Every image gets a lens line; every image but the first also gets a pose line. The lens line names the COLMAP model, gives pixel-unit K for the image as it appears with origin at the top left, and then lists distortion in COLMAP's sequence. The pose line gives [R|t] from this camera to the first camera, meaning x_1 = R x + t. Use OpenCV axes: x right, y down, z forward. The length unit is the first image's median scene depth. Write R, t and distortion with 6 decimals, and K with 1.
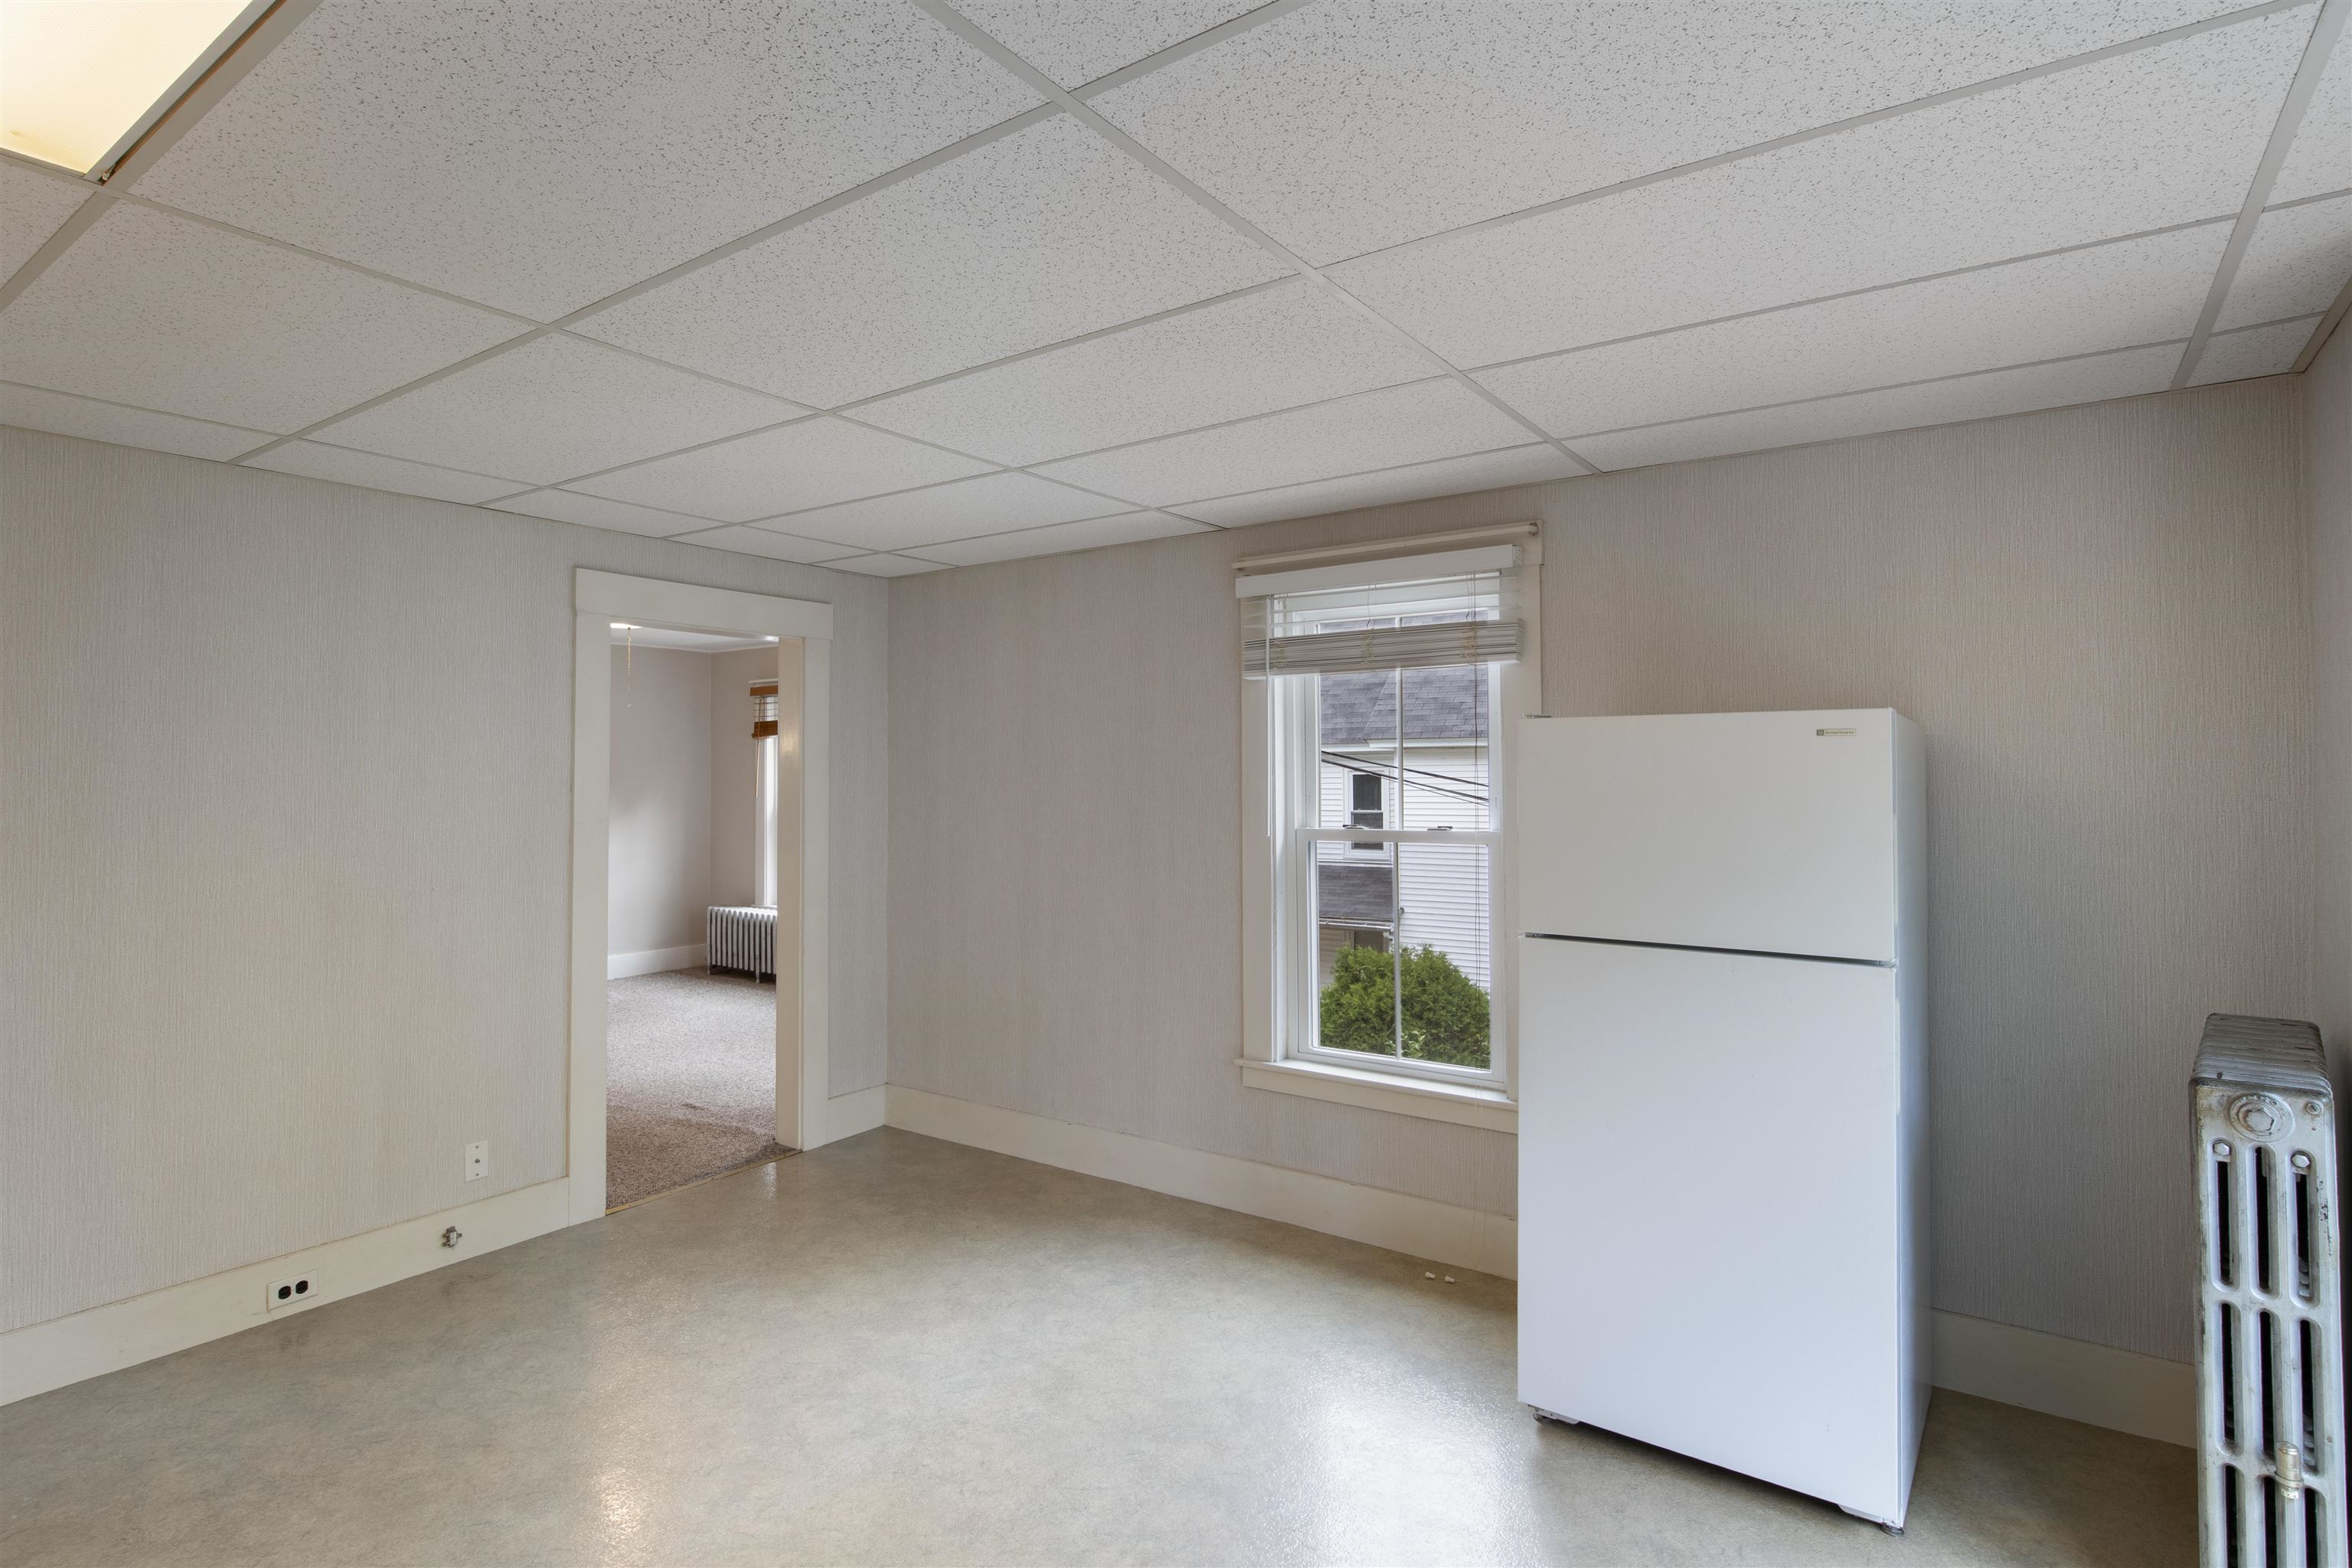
lens RADIAL K [[1182.5, 0, 1193.3], [0, 1182.5, 766.5], [0, 0, 1]] dist [-0.004508, -0.000646]
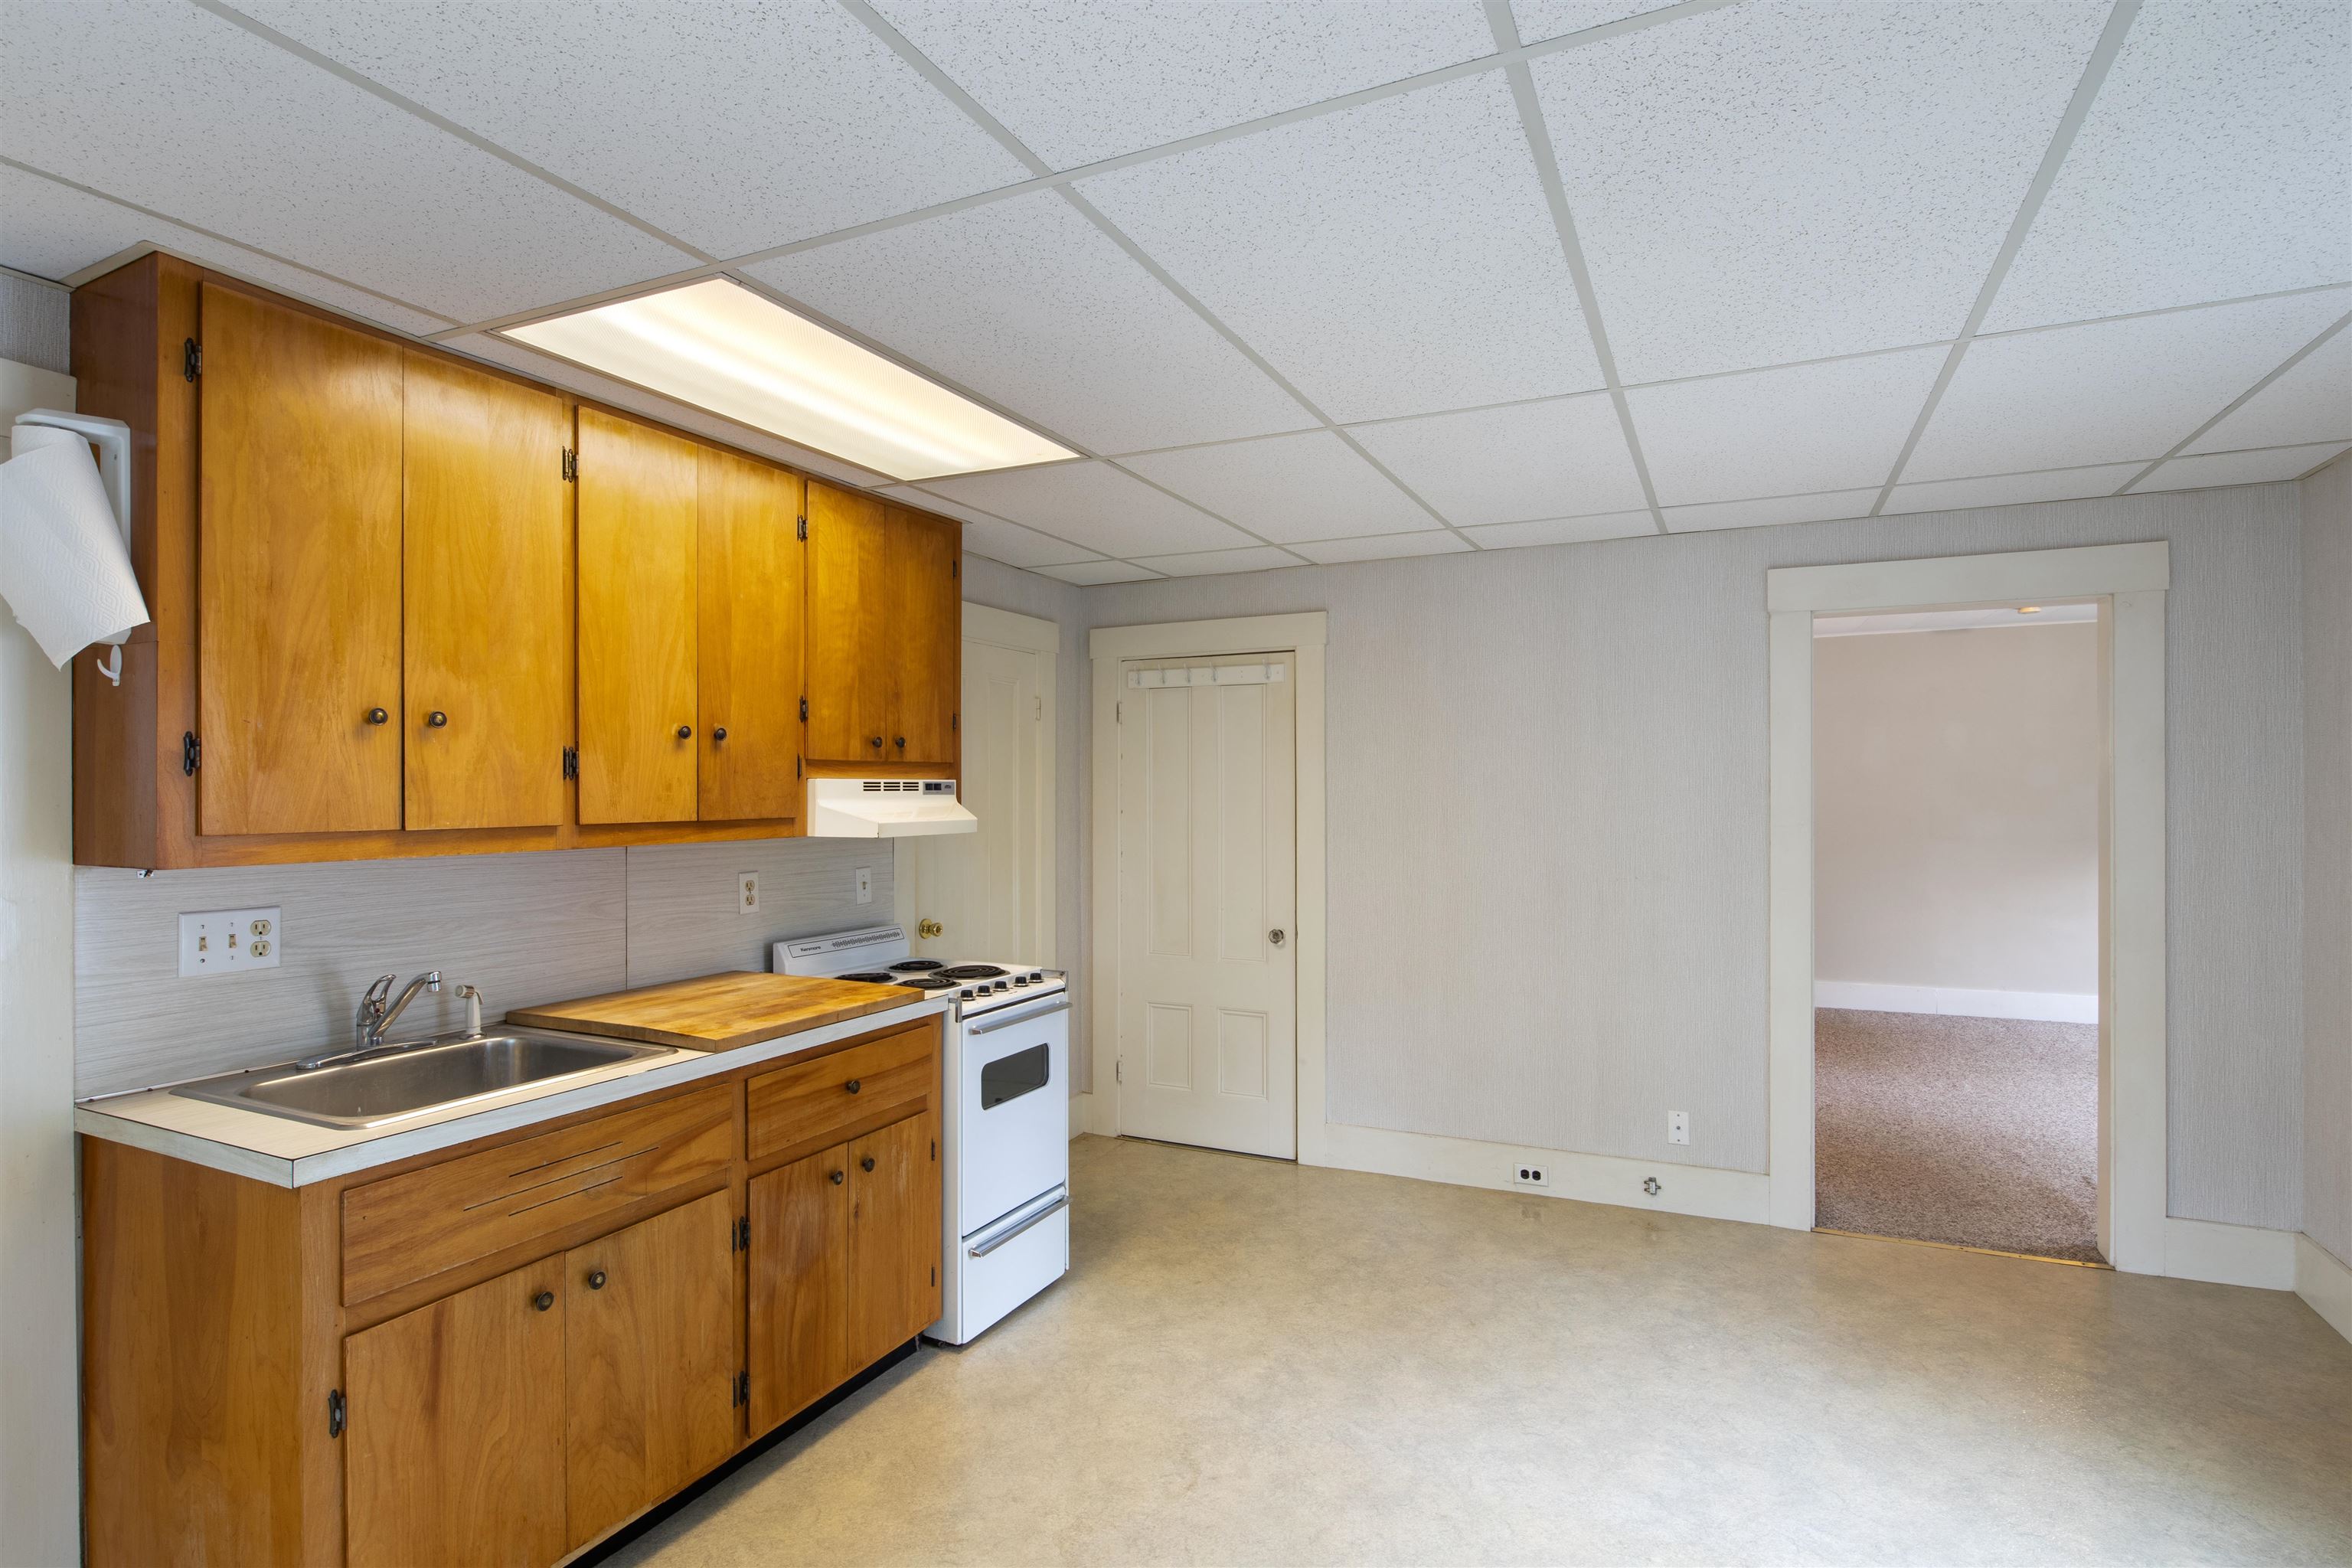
lens RADIAL K [[1182.5, 0, 1178.9], [0, 1182.5, 798.4], [0, 0, 1]] dist [-0.004508, -0.000646]
pose [[0.161906, 0.010042, -0.986755, 0.383263], [0.013099, 0.999838, 0.012324, 0.005906], [0.986719, -0.014921, 0.161748, 0.344959]]
